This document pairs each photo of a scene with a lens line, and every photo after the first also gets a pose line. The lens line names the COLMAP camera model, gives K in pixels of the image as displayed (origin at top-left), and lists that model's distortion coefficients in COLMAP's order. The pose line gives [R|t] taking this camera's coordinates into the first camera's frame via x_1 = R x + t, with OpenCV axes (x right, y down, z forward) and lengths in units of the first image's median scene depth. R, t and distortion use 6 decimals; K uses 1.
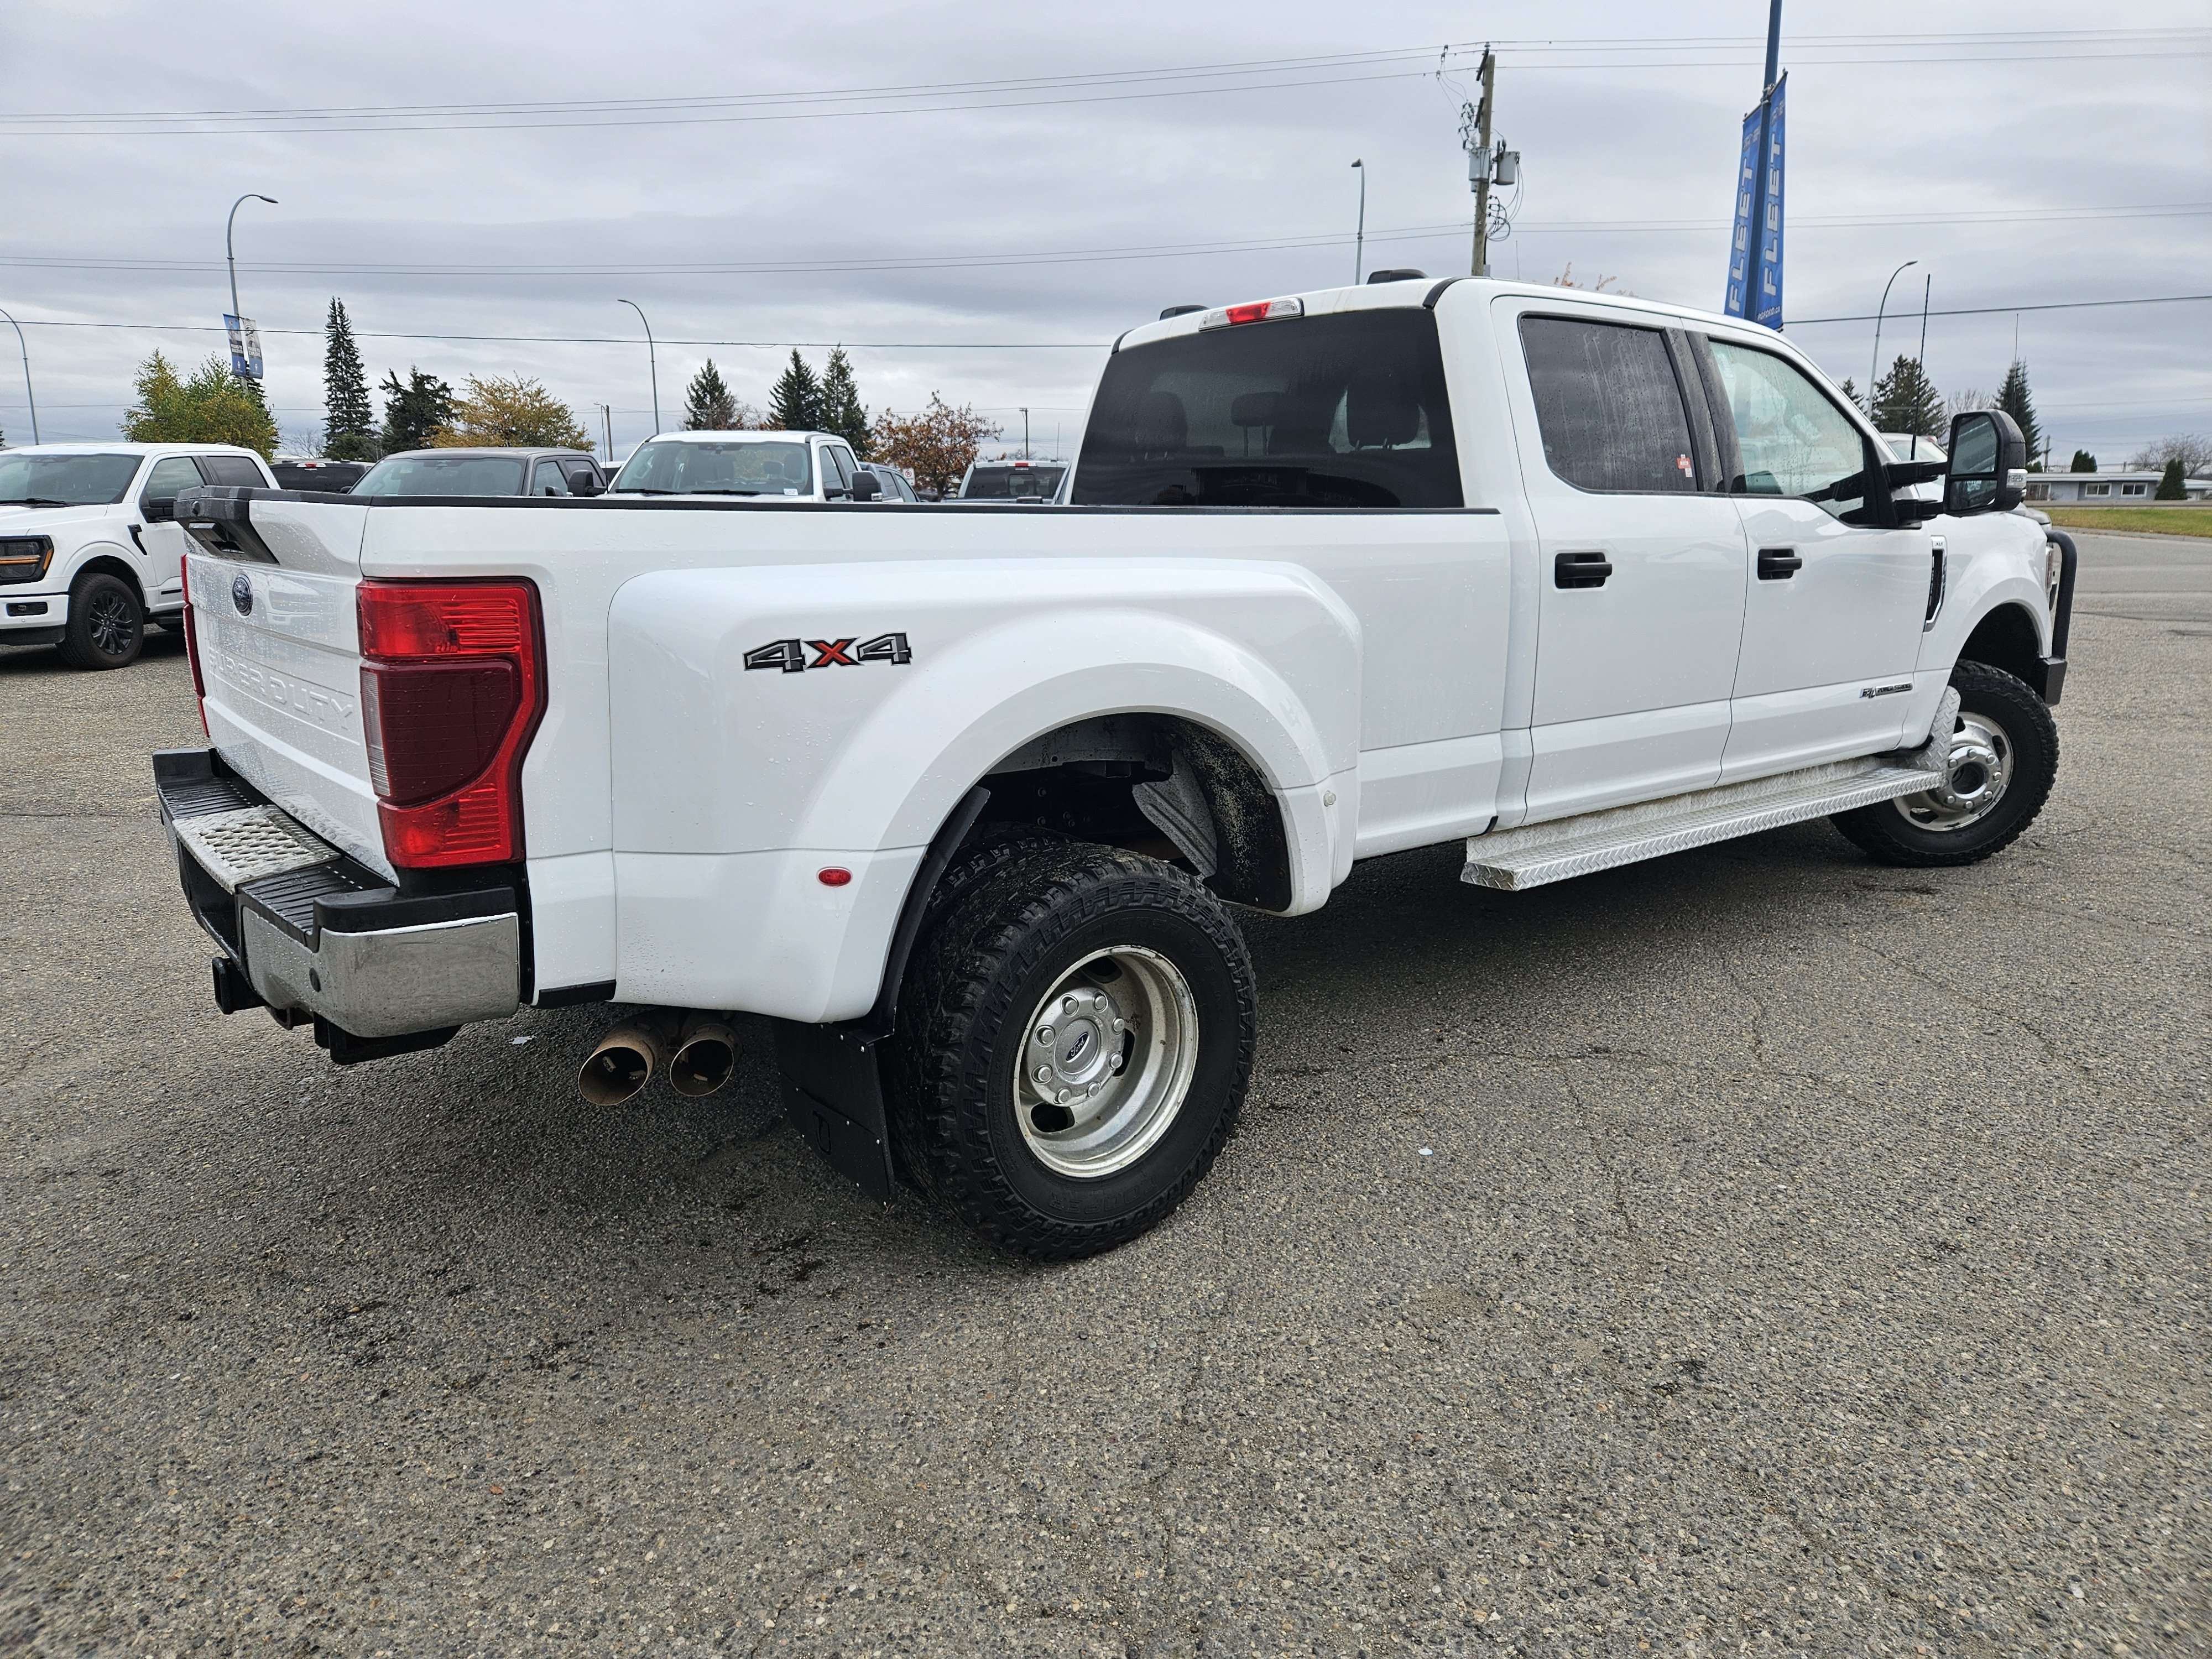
lens RADIAL K [[1550.6, 0, 1058.6], [0, 1550.6, 813.3], [0, 0, 1]] dist [0.067295, -0.033414]
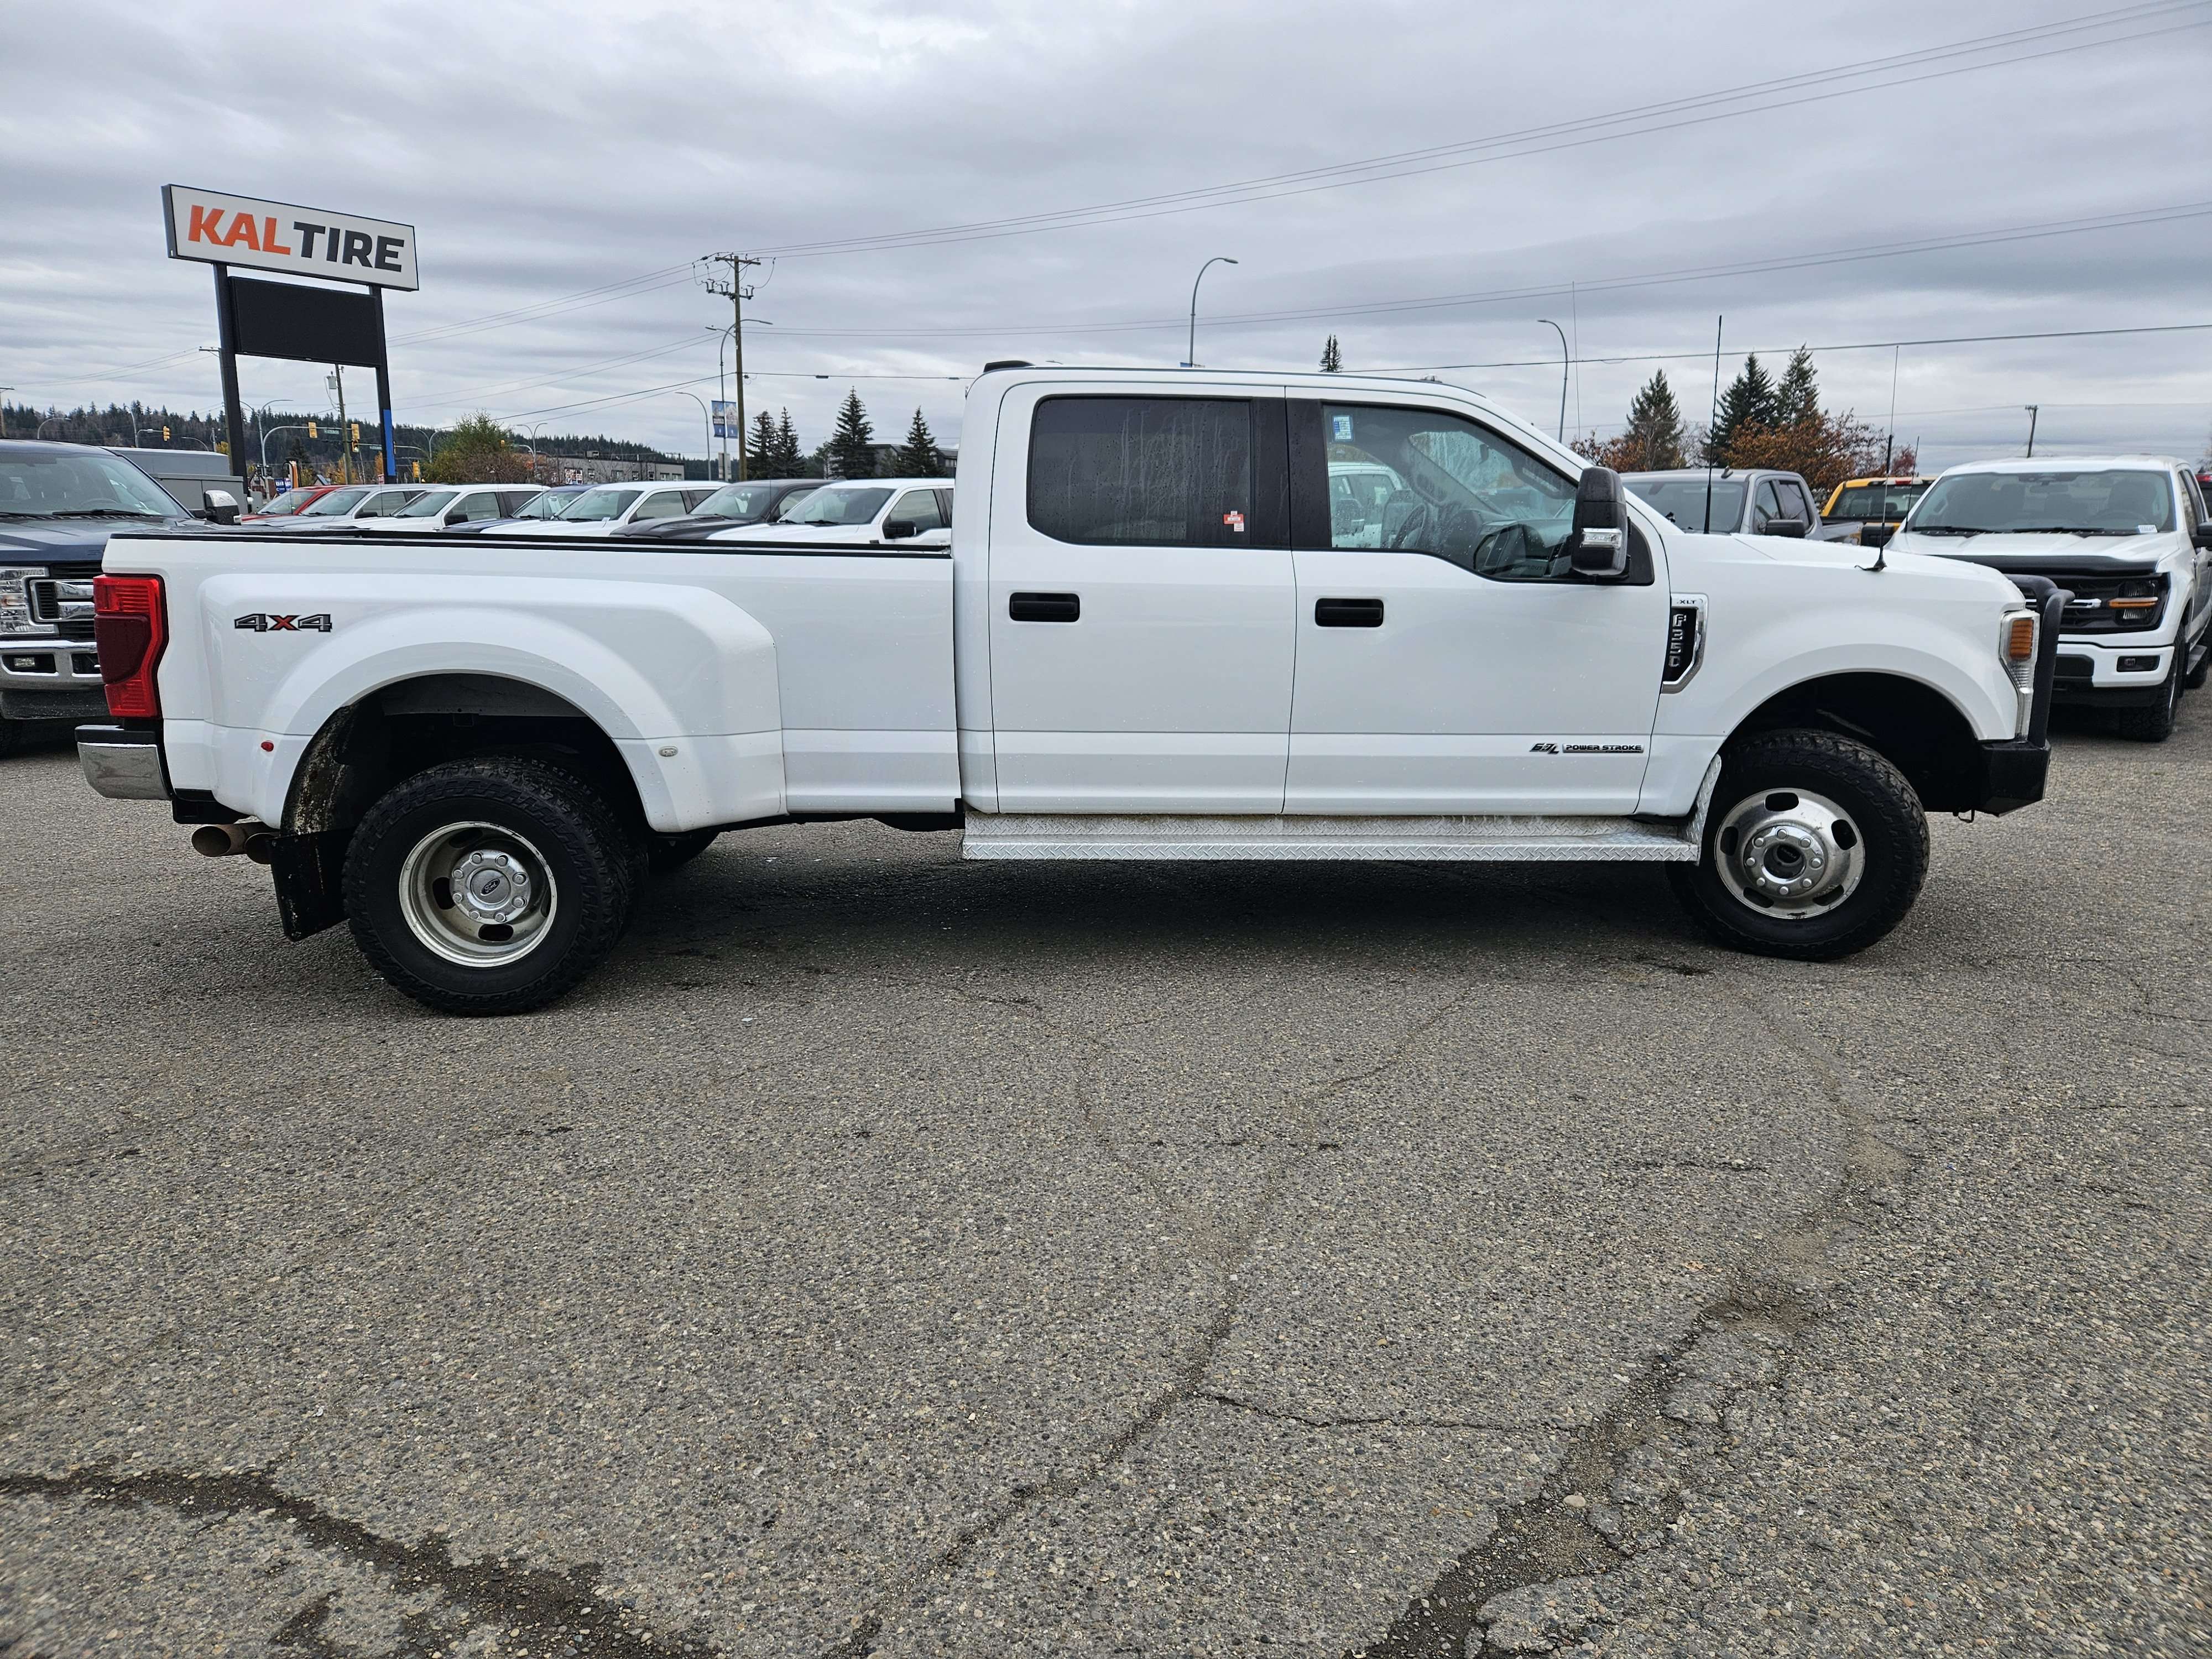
lens RADIAL K [[1550.6, 0, 1068.2], [0, 1550.6, 827.0], [0, 0, 1]] dist [0.067295, -0.033414]
pose [[0.803536, 0.127311, -0.581482, 1.056068], [-0.126543, 0.991067, 0.042119, -0.038265], [0.581650, 0.039738, 0.812468, 0.036573]]
